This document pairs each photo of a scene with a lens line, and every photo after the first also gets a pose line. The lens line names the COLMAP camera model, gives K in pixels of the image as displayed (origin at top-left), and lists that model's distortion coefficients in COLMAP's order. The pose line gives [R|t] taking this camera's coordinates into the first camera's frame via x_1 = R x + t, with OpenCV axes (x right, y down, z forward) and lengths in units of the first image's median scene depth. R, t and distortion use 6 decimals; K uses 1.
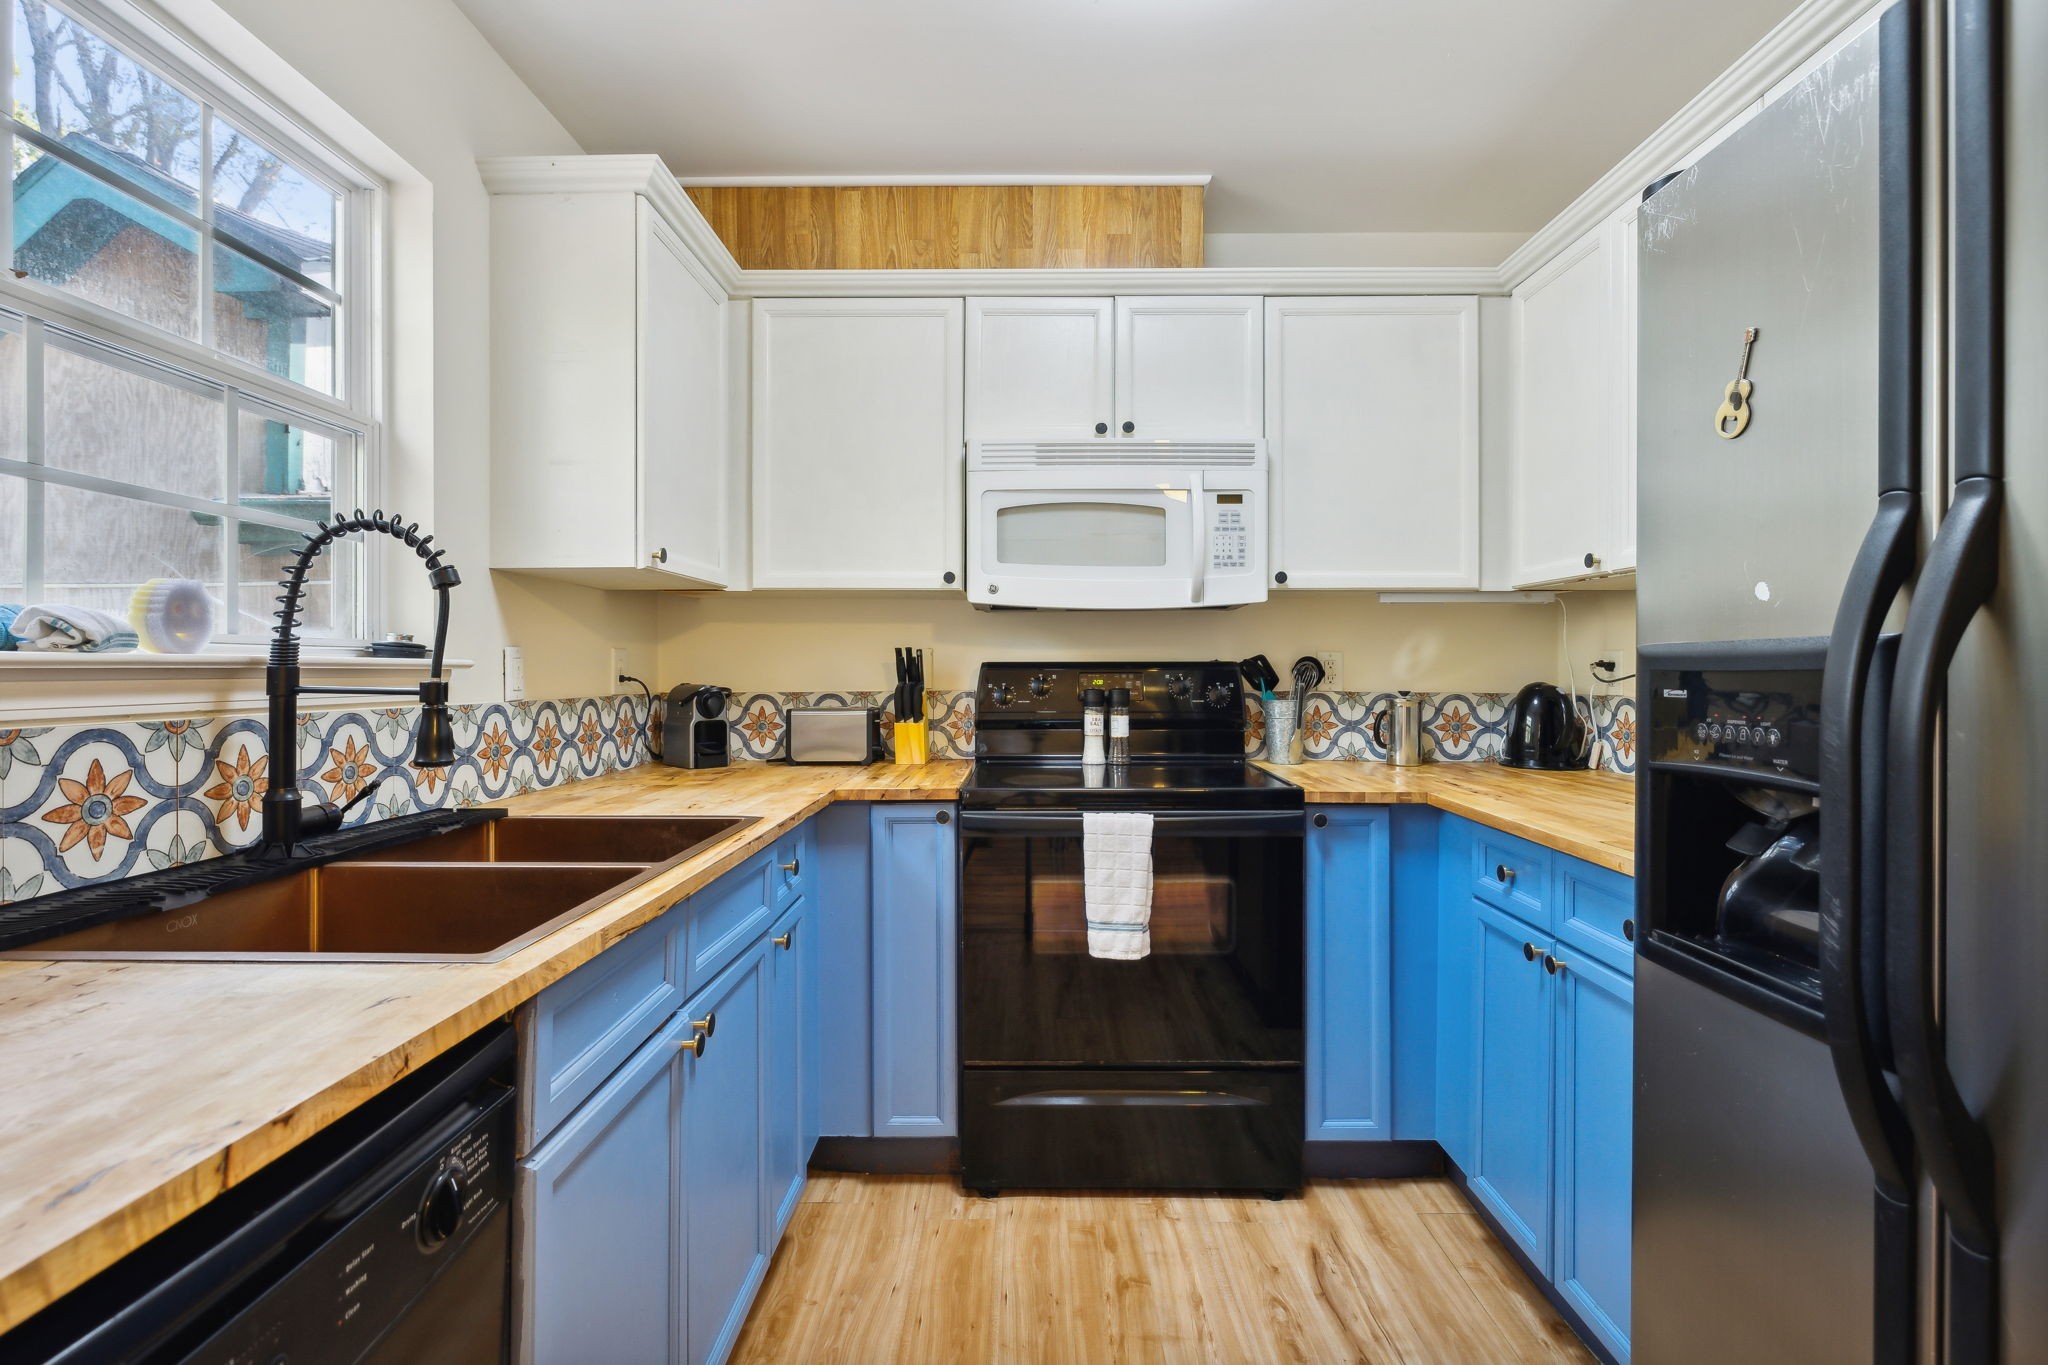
lens RADIAL K [[932.1, 0, 1024.8], [0, 932.1, 671.6], [0, 0, 1]] dist [-0.002919, 0.001337]
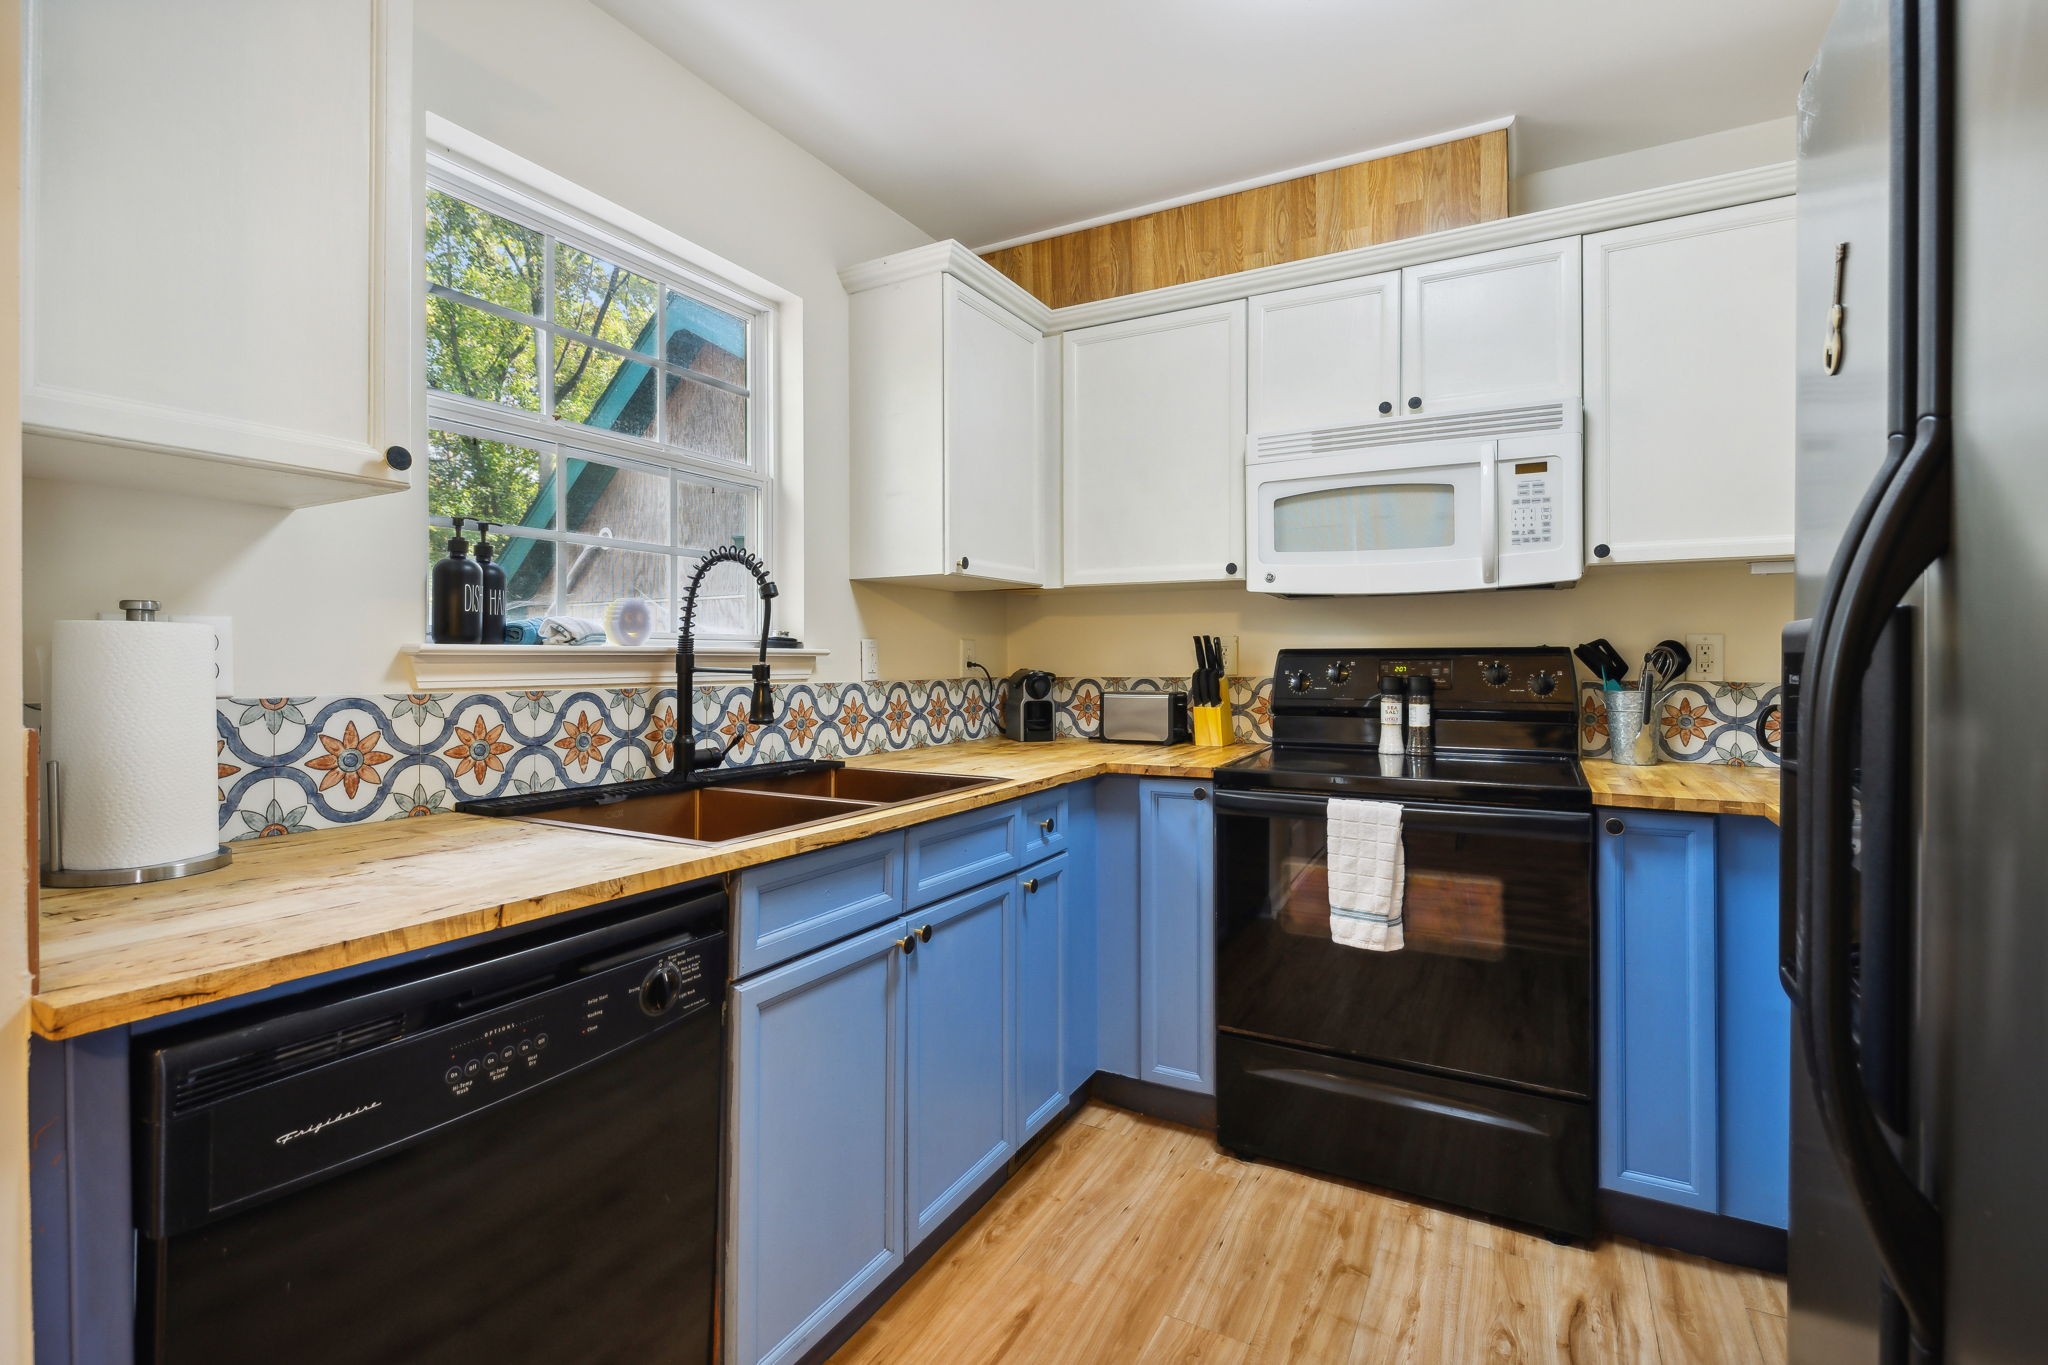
lens RADIAL K [[940.2, 0, 1028.8], [0, 940.2, 661.0], [0, 0, 1]] dist [-0.000091, 0.000899]
pose [[0.881633, 0.000274, -0.471936, 0.241131], [-0.000185, 1.000000, 0.000234, 0.003294], [0.471936, -0.000119, 0.881633, -0.043512]]
